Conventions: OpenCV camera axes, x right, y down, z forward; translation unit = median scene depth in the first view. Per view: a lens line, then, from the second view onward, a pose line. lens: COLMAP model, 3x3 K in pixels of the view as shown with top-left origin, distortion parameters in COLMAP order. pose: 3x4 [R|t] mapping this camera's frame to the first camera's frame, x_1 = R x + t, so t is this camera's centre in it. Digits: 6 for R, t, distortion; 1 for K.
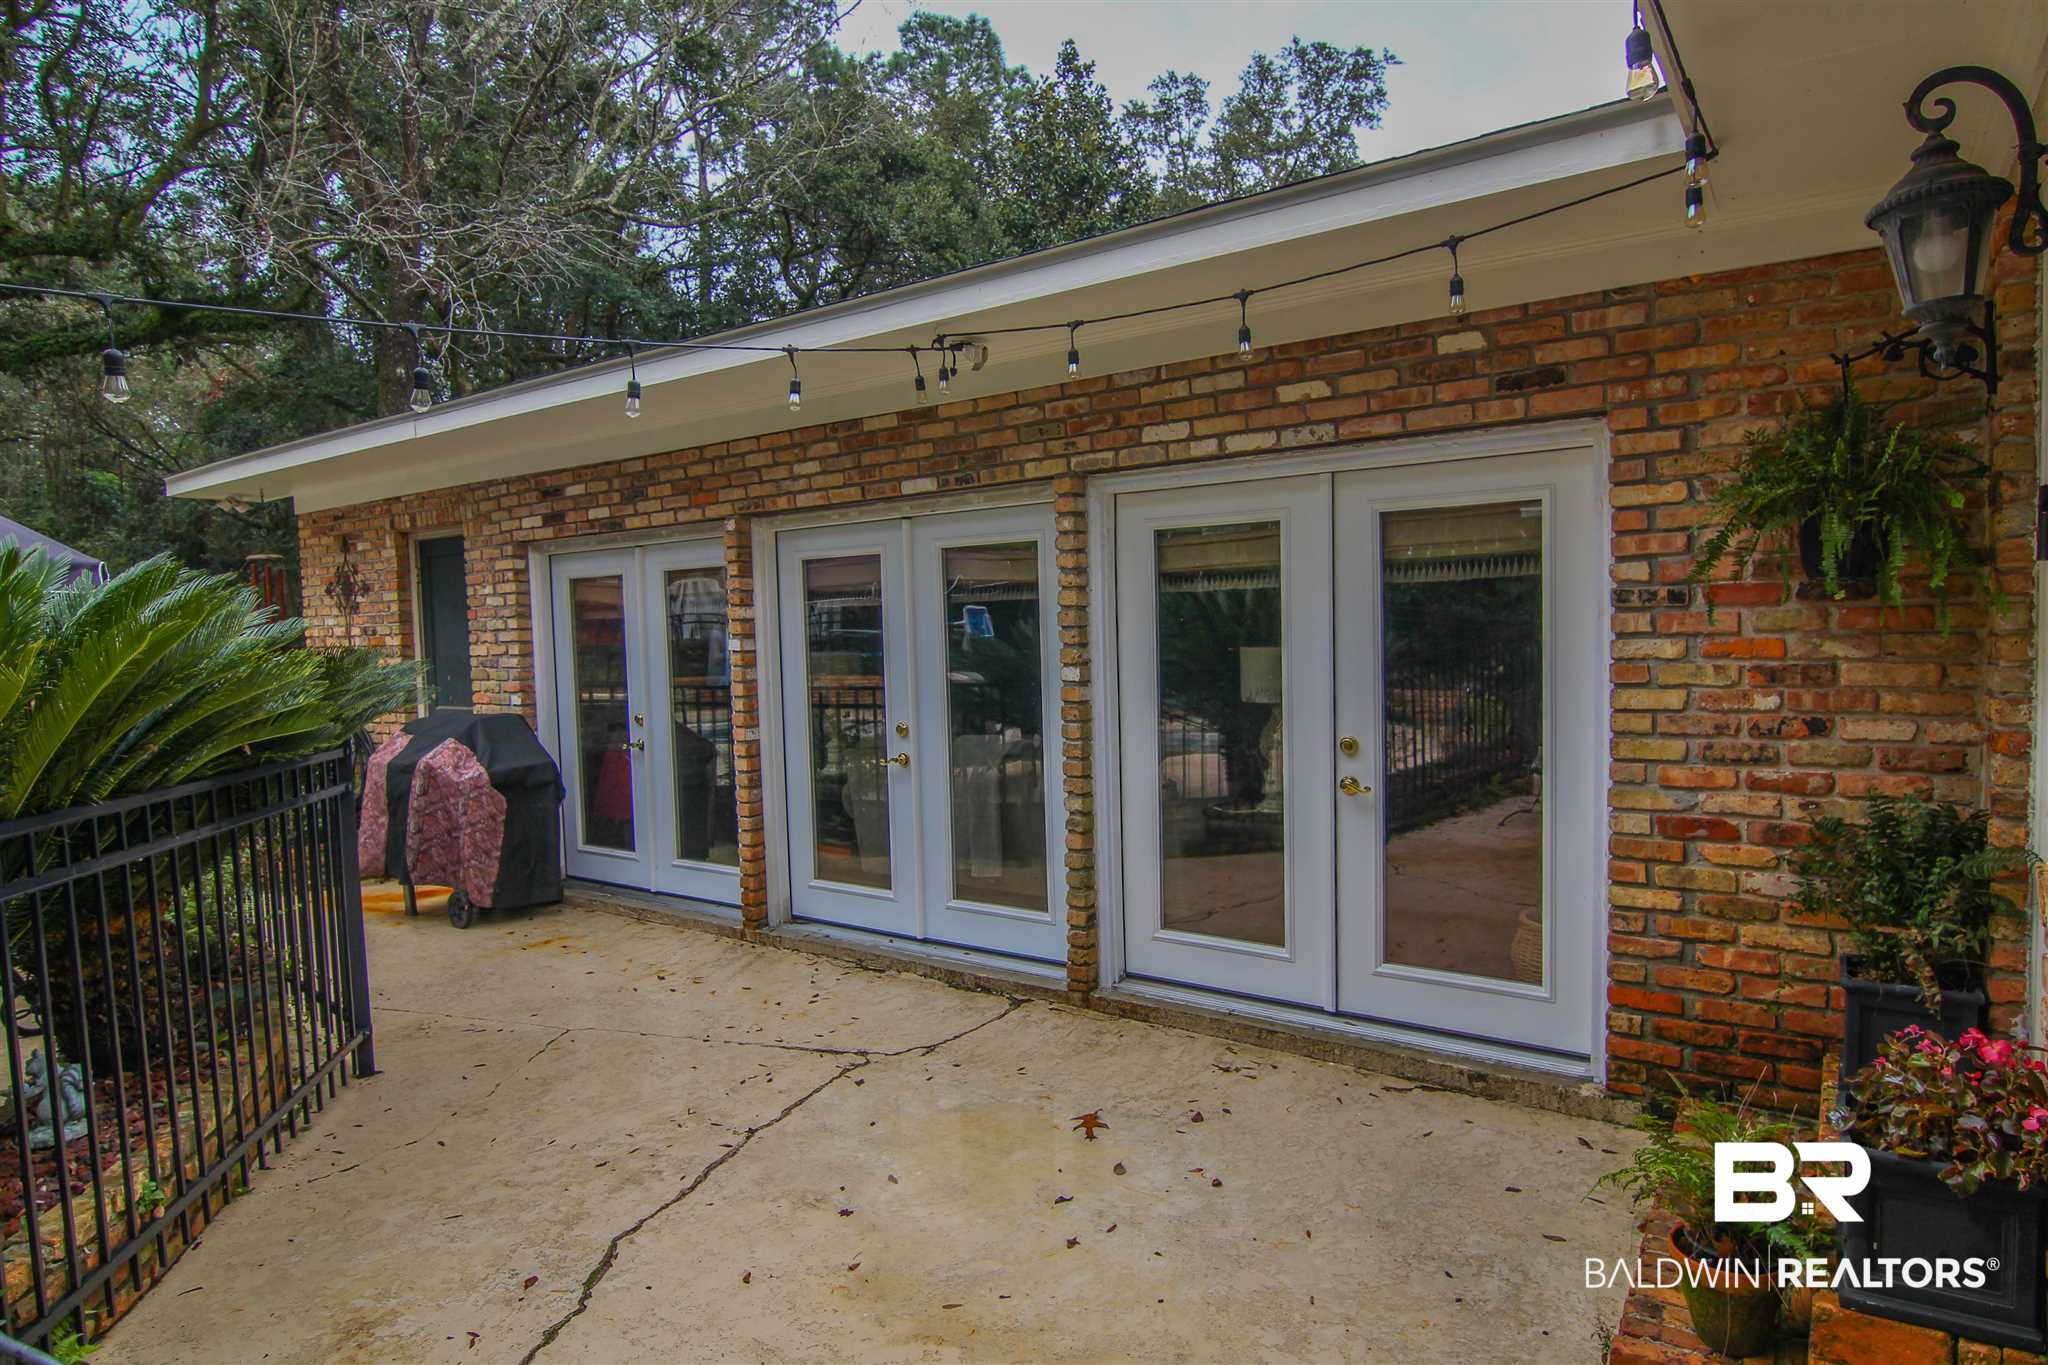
lens RADIAL K [[1063.3, 0, 1024.0], [0, 1063.3, 682.5], [0, 0, 1]] dist [0.003011, -0.017319]
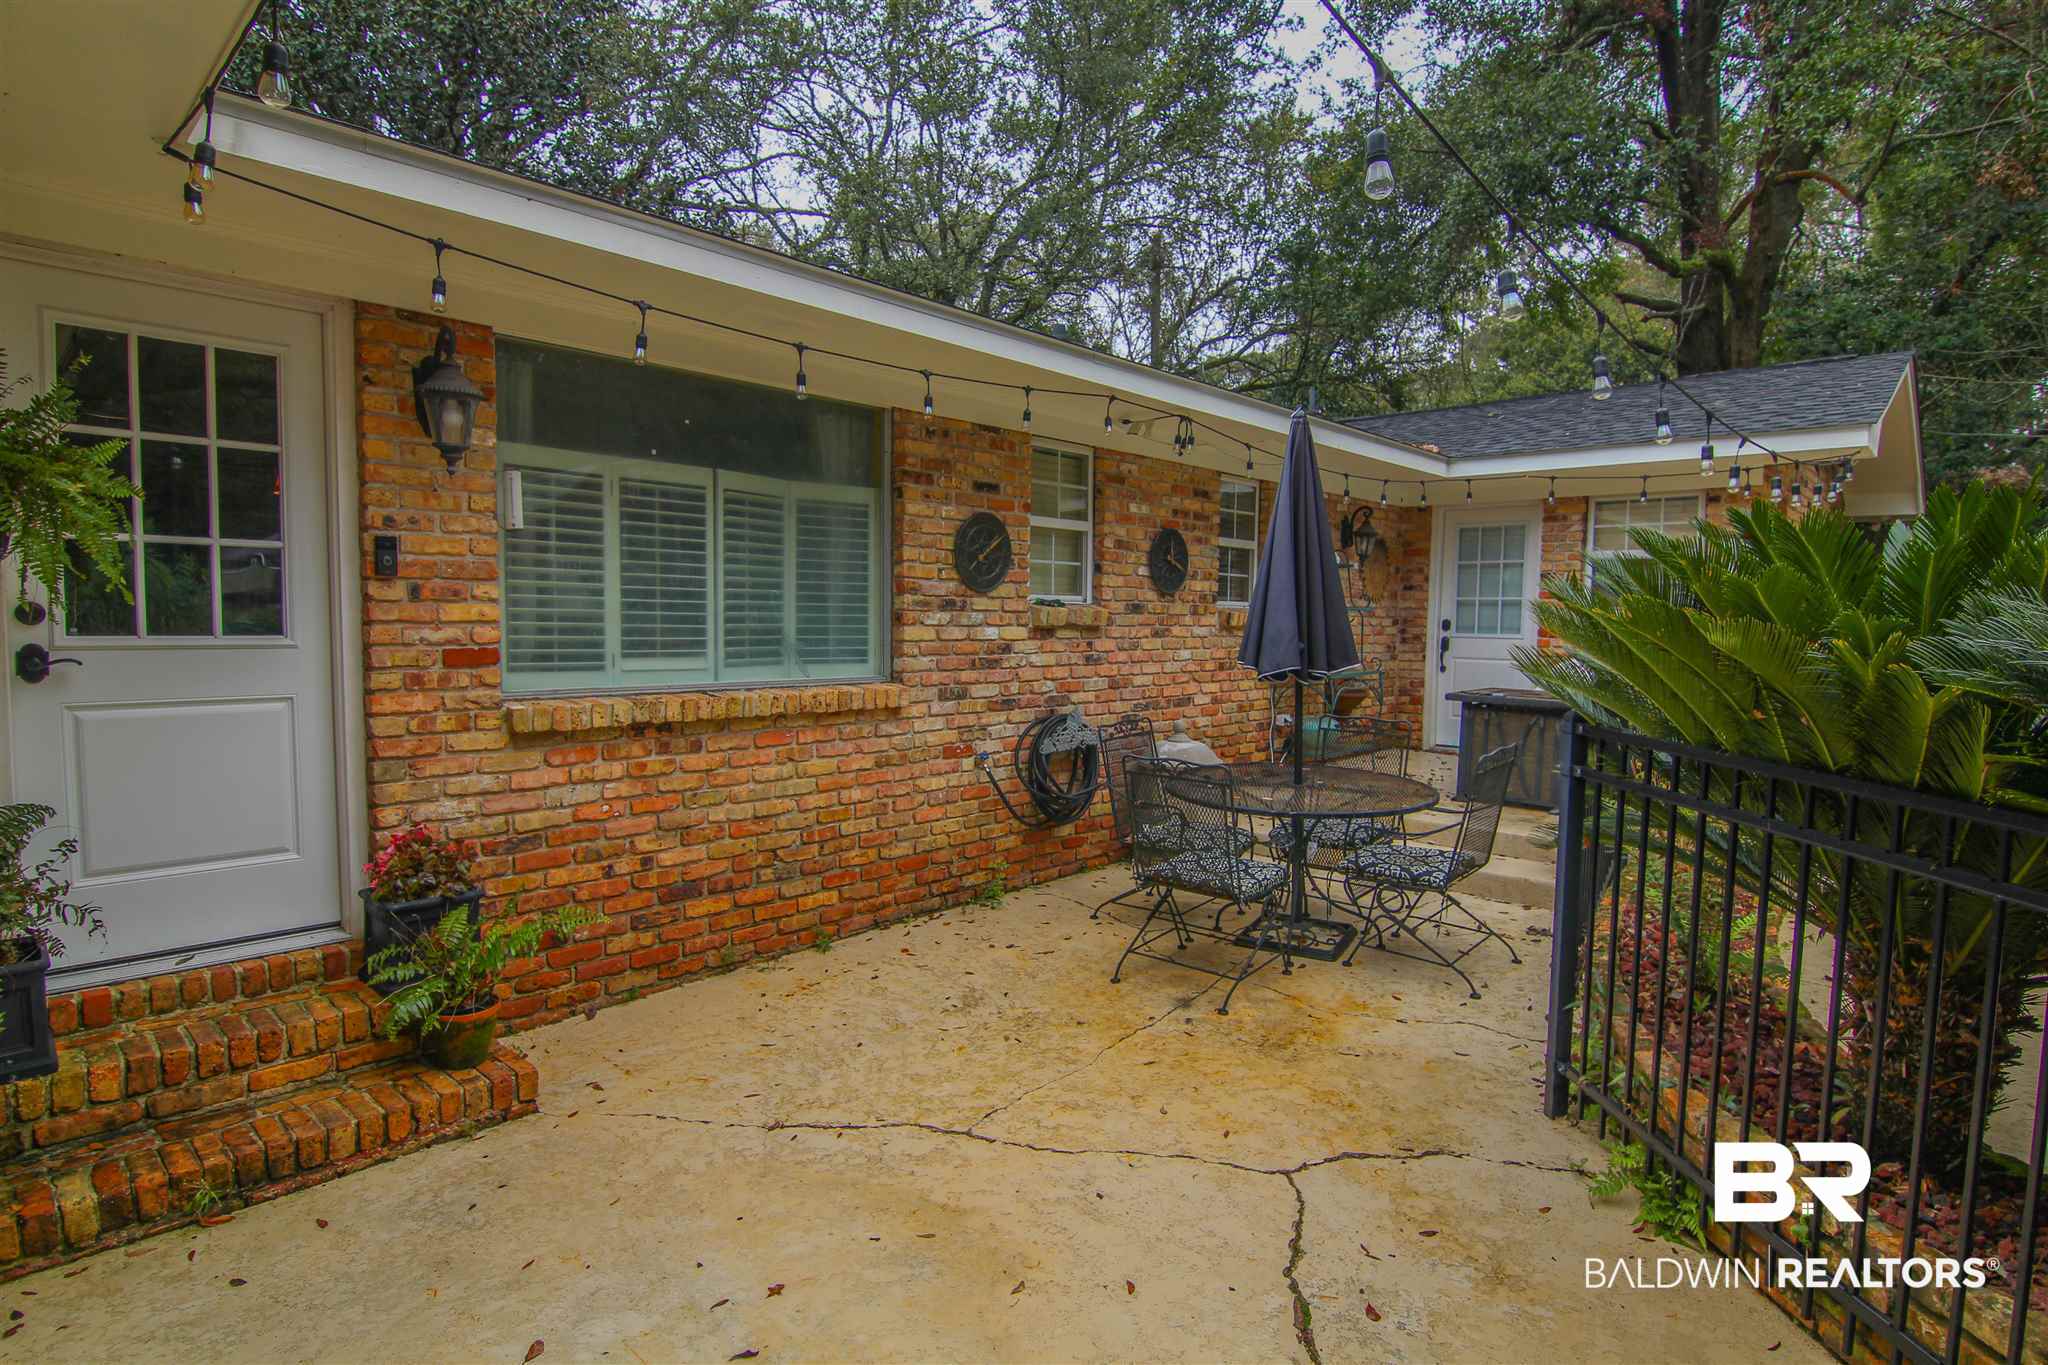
lens RADIAL K [[1063.3, 0, 1024.0], [0, 1063.3, 682.5], [0, 0, 1]] dist [0.003011, -0.017319]
pose [[-0.989662, 0.002323, 0.143397, -0.307935], [0.019539, 0.992730, 0.118766, -0.084515], [-0.142079, 0.120340, -0.982513, 1.901374]]
